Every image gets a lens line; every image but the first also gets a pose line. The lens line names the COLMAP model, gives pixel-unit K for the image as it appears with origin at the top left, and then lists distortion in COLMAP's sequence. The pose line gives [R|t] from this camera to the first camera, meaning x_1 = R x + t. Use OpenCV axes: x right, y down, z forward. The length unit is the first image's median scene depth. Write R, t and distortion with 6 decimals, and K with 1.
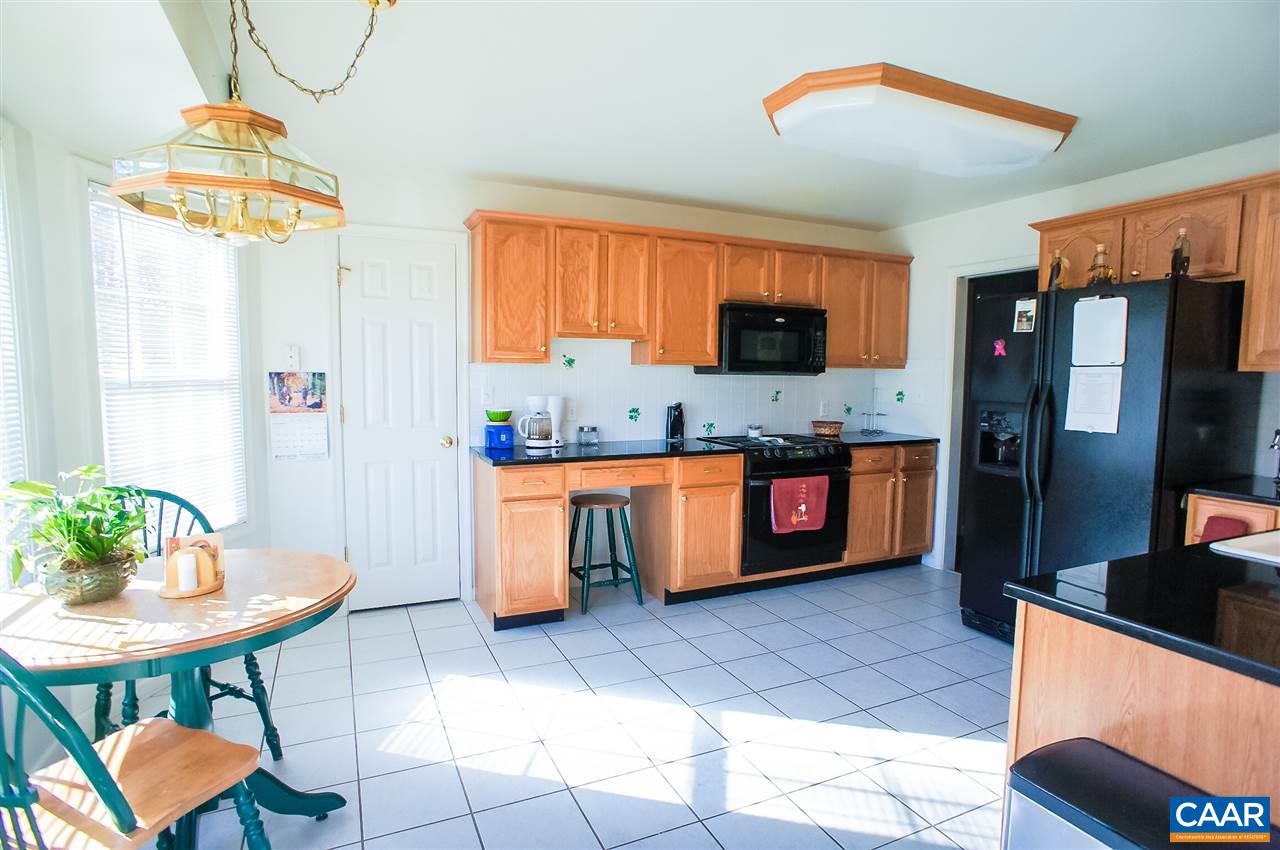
lens RADIAL K [[670.3, 0, 640.0], [0, 670.3, 425.0], [0, 0, 1]] dist [-0.069744, 0.044731]
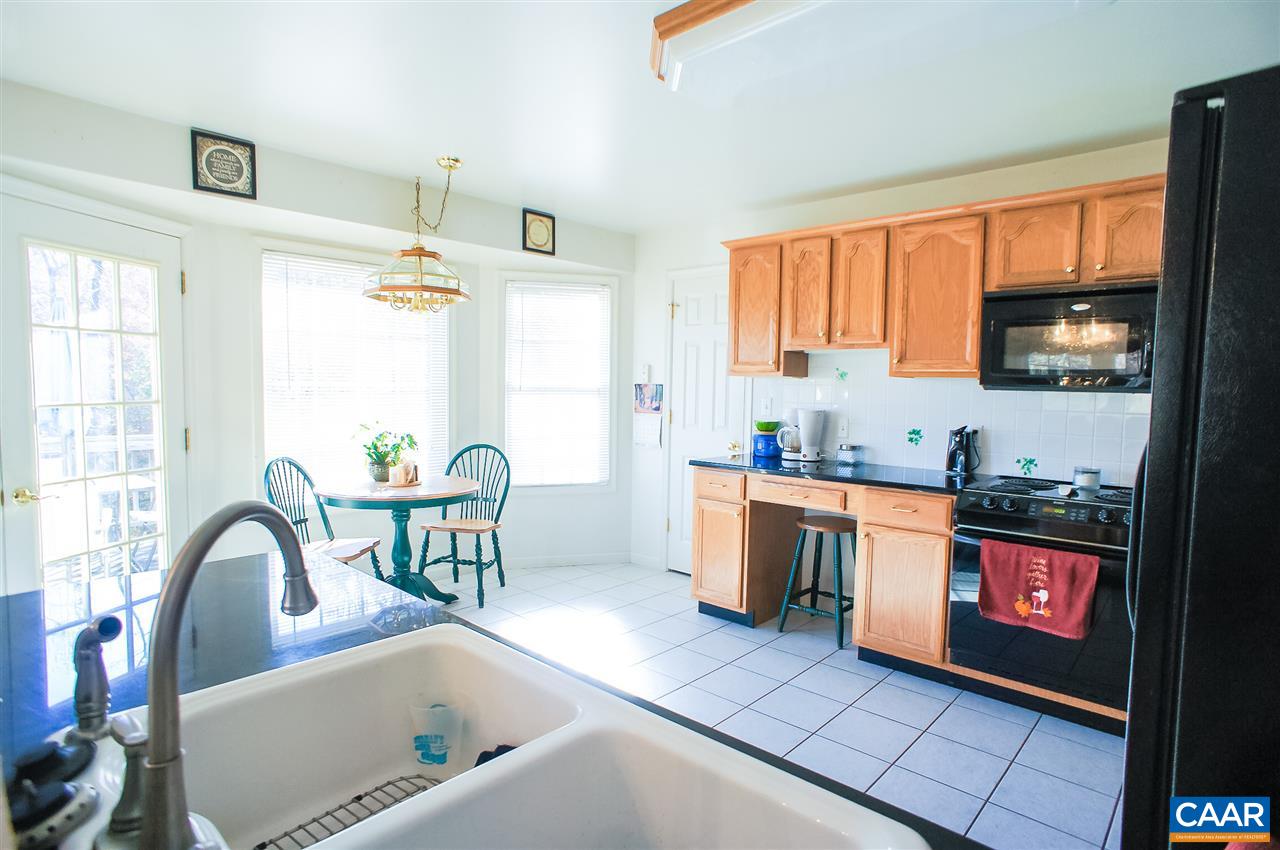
lens RADIAL K [[670.3, 0, 640.0], [0, 670.3, 425.0], [0, 0, 1]] dist [-0.069744, 0.044731]
pose [[0.386255, 0.053913, -0.920815, 0.698453], [-0.087104, 0.995961, 0.021775, -0.020997], [0.918270, 0.071796, 0.389391, 0.399881]]
